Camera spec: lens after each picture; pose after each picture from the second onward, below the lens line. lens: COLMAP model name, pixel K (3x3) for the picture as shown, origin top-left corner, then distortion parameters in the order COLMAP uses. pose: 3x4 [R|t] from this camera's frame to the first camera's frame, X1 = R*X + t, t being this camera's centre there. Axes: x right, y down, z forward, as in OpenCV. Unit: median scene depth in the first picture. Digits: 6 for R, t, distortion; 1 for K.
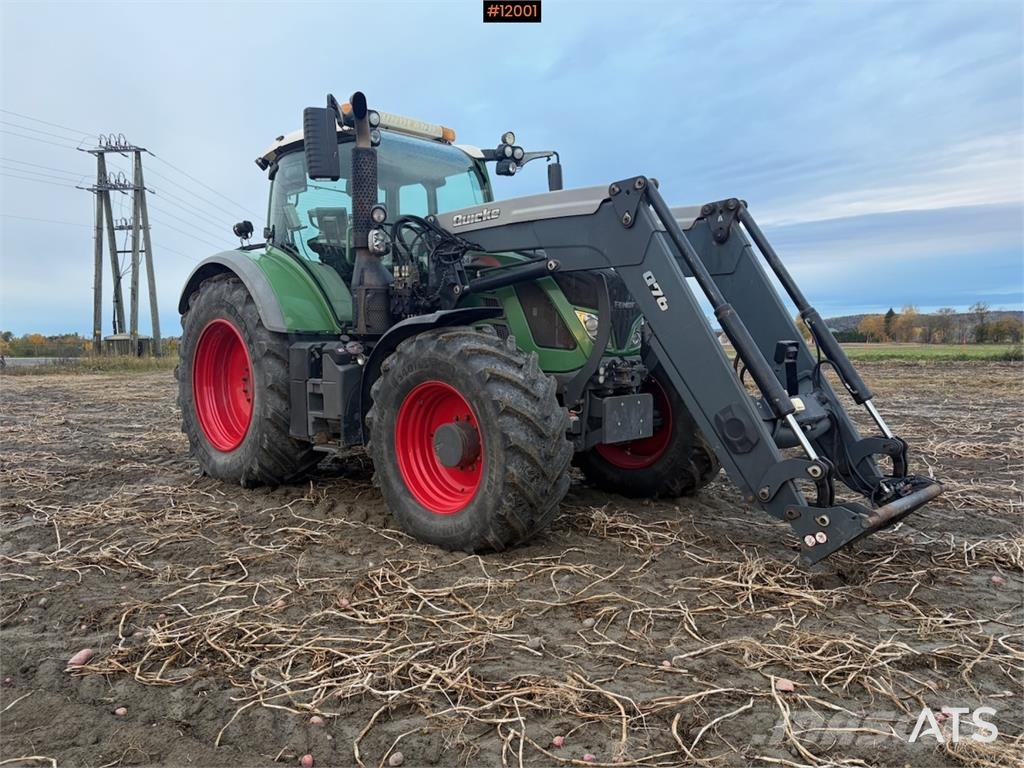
lens RADIAL K [[784.6, 0, 515.2], [0, 784.6, 389.9], [0, 0, 1]] dist [0.013970, -0.000341]
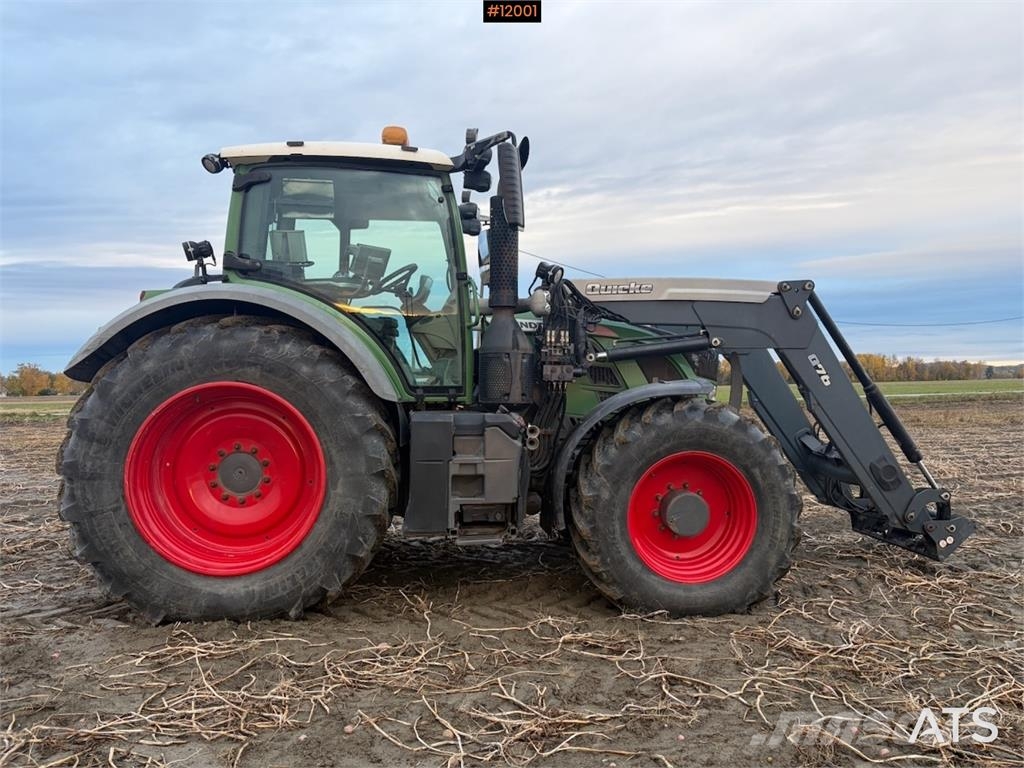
lens RADIAL K [[769.7, 0, 507.3], [0, 769.7, 379.5], [0, 0, 1]] dist [0.052866, -0.060300]
pose [[0.643386, 0.011838, 0.765451, -1.004323], [0.047486, 0.997338, -0.055338, -0.058603], [-0.764068, 0.071952, 0.641111, 0.523449]]
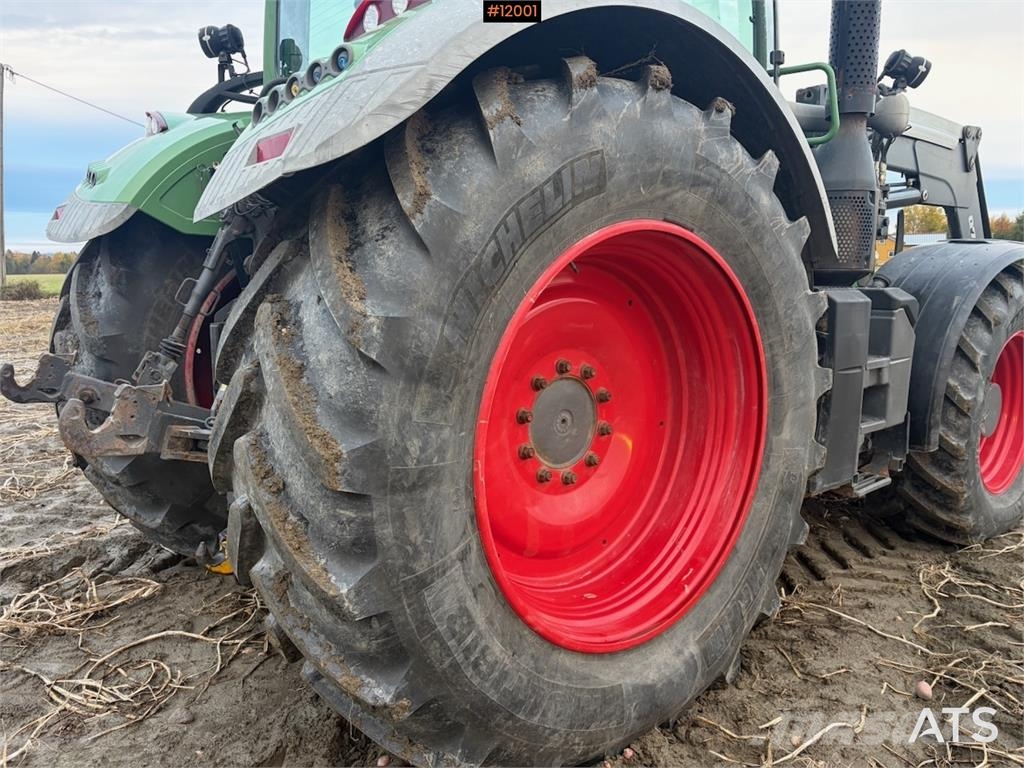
lens RADIAL K [[769.7, 0, 507.3], [0, 769.7, 379.5], [0, 0, 1]] dist [0.052866, -0.060300]
pose [[0.102593, -0.132571, 0.985850, -0.925673], [0.071115, 0.989521, 0.125664, -0.096916], [-0.992178, 0.057216, 0.110946, 1.401946]]
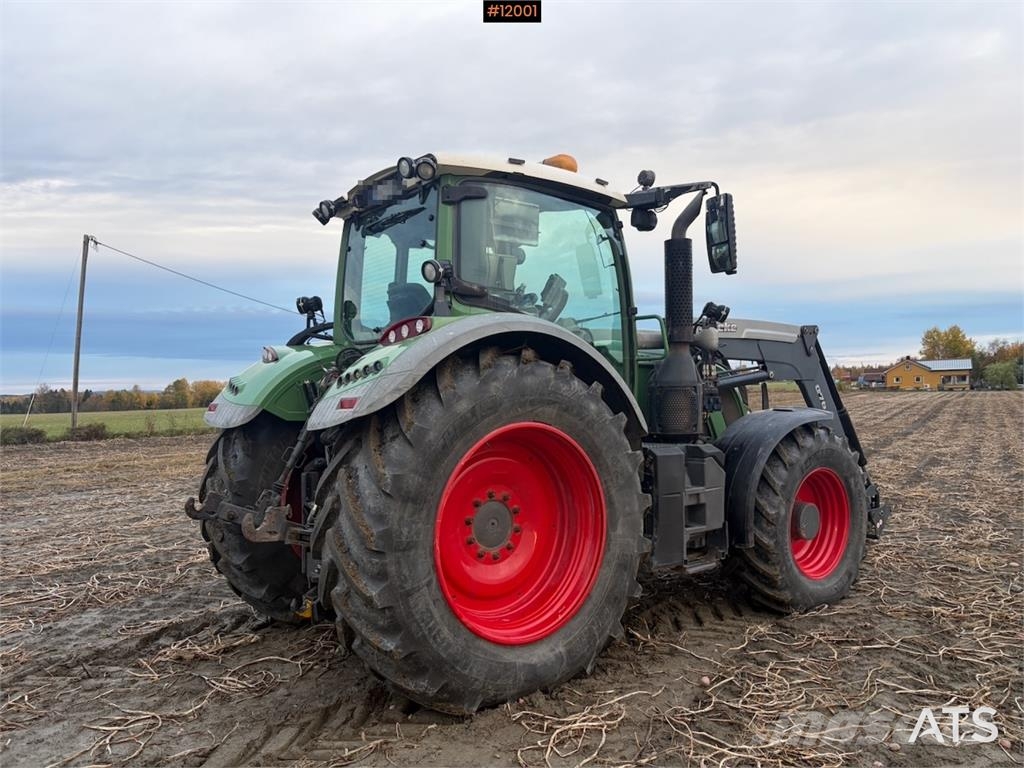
lens RADIAL K [[766.2, 0, 519.8], [0, 766.2, 384.7], [0, 0, 1]] dist [0.101618, -0.157309]
pose [[0.131465, 0.022956, 0.991055, -1.325538], [0.086399, 0.995662, -0.034523, -0.135161], [-0.987549, 0.090165, 0.128911, 1.265353]]
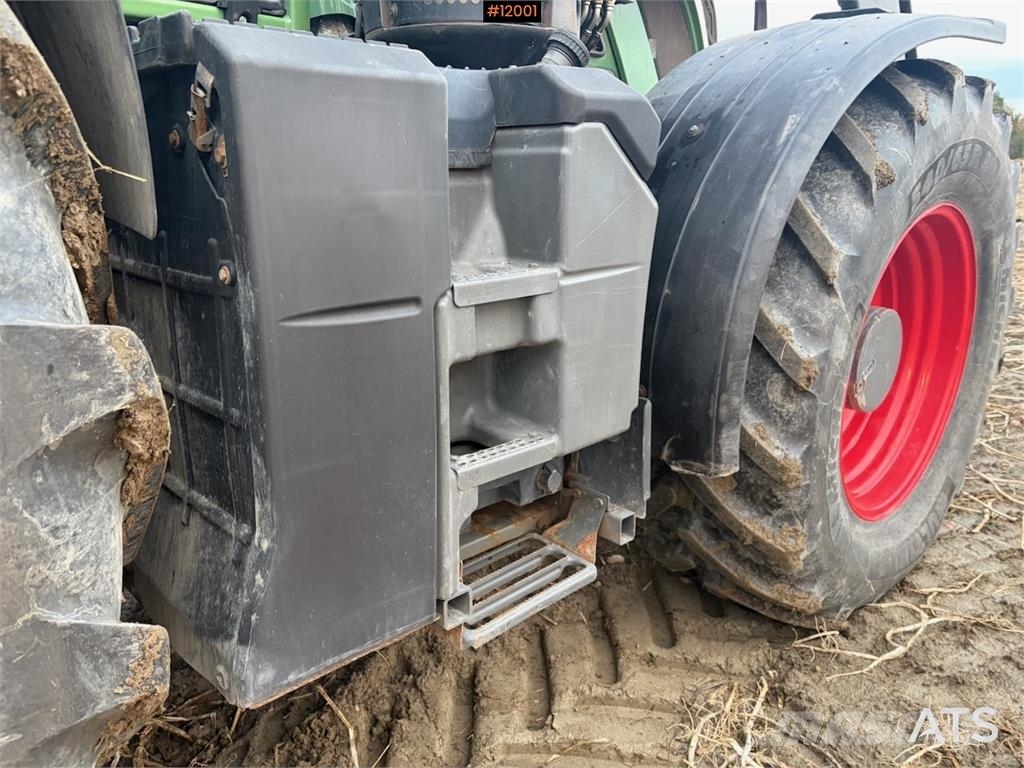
lens RADIAL K [[784.6, 0, 515.2], [0, 784.6, 389.9], [0, 0, 1]] dist [0.013970, -0.000341]
pose [[0.041895, -0.265922, 0.963084, -0.508448], [0.077498, 0.961891, 0.262221, -0.040794], [-0.996112, 0.063652, 0.060907, 1.169614]]
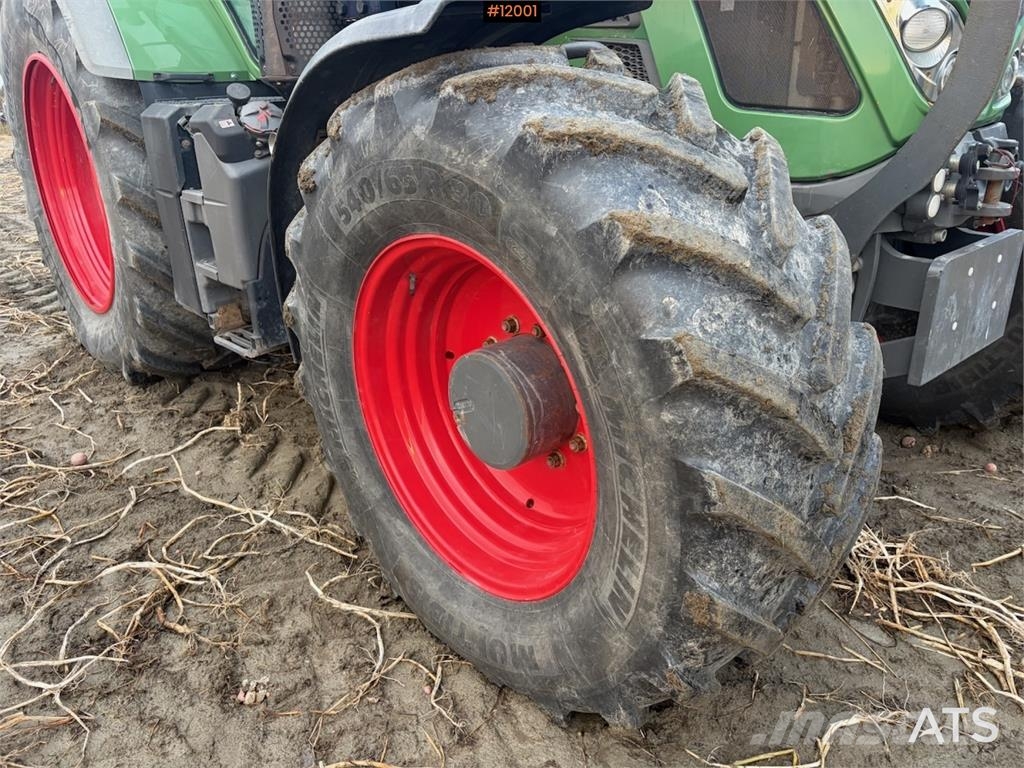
lens RADIAL K [[784.6, 0, 515.2], [0, 784.6, 389.9], [0, 0, 1]] dist [0.013970, -0.000341]
pose [[0.996891, 0.005217, -0.078618, -0.045248], [0.019275, 0.951340, 0.307540, -0.047845], [0.076397, -0.308099, 0.948282, 0.664506]]
